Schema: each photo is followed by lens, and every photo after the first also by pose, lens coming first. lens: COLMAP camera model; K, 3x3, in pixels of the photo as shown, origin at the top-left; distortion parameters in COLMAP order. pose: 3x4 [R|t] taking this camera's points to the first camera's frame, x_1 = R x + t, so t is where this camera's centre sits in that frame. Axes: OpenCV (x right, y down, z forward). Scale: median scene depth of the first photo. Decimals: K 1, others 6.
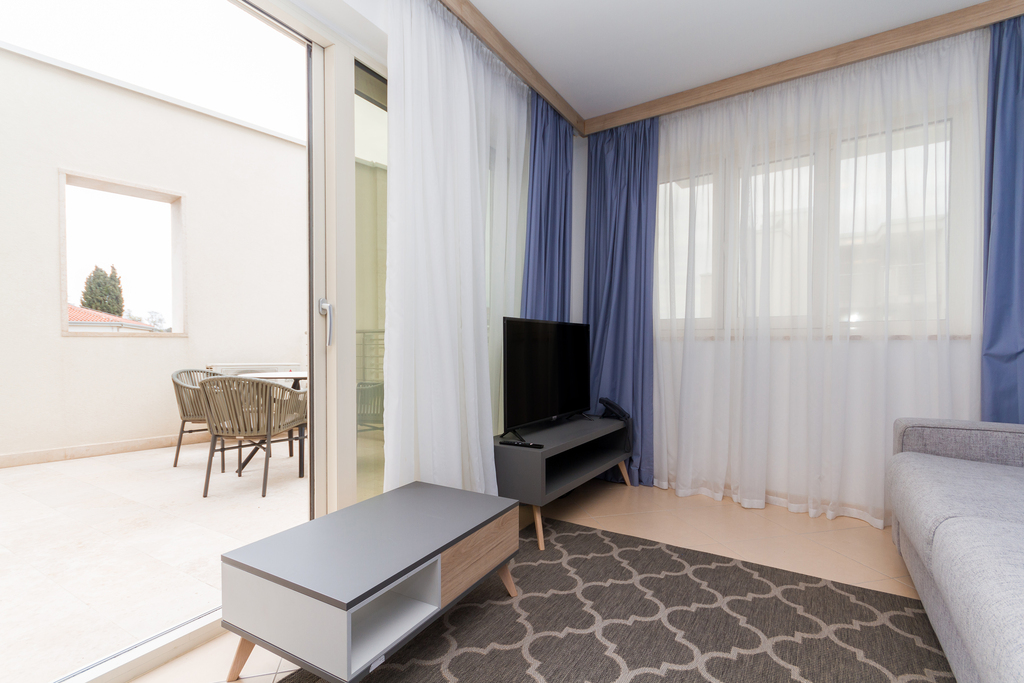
lens RADIAL K [[475.7, 0, 511.8], [0, 475.7, 352.7], [0, 0, 1]] dist [0.009344, -0.000146]
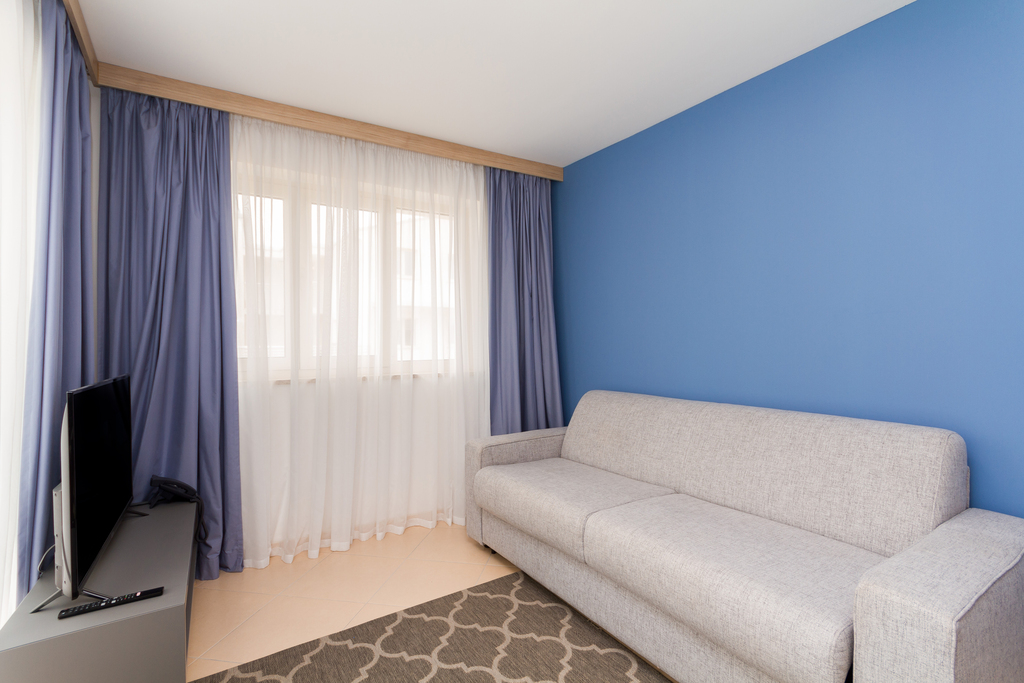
lens RADIAL K [[482.4, 0, 518.7], [0, 482.4, 336.7], [0, 0, 1]] dist [0.011582, -0.000163]
pose [[0.406397, -0.002316, 0.913693, -0.341331], [0.024284, 0.999671, -0.008268, -0.129438], [-0.913374, 0.025548, 0.406320, 0.301364]]
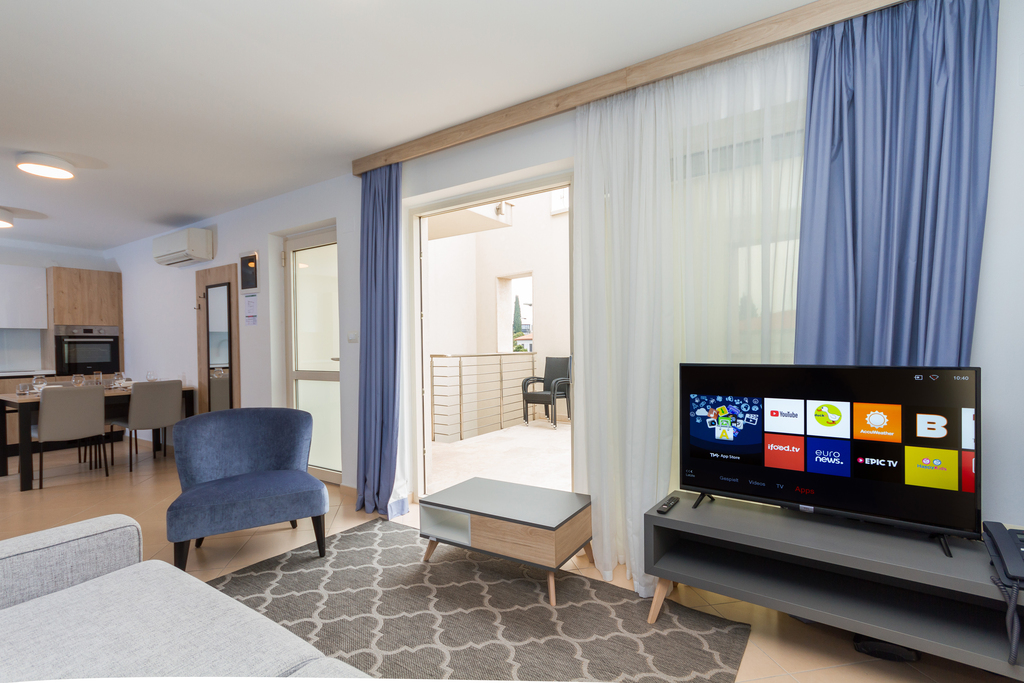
lens RADIAL K [[478.1, 0, 520.6], [0, 478.1, 355.4], [0, 0, 1]] dist [0.002467, -0.000087]
pose [[-0.027665, 0.019643, -0.999424, 0.943934], [-0.006555, 0.999782, 0.019831, -0.110562], [0.999596, 0.007100, -0.027530, 0.747051]]
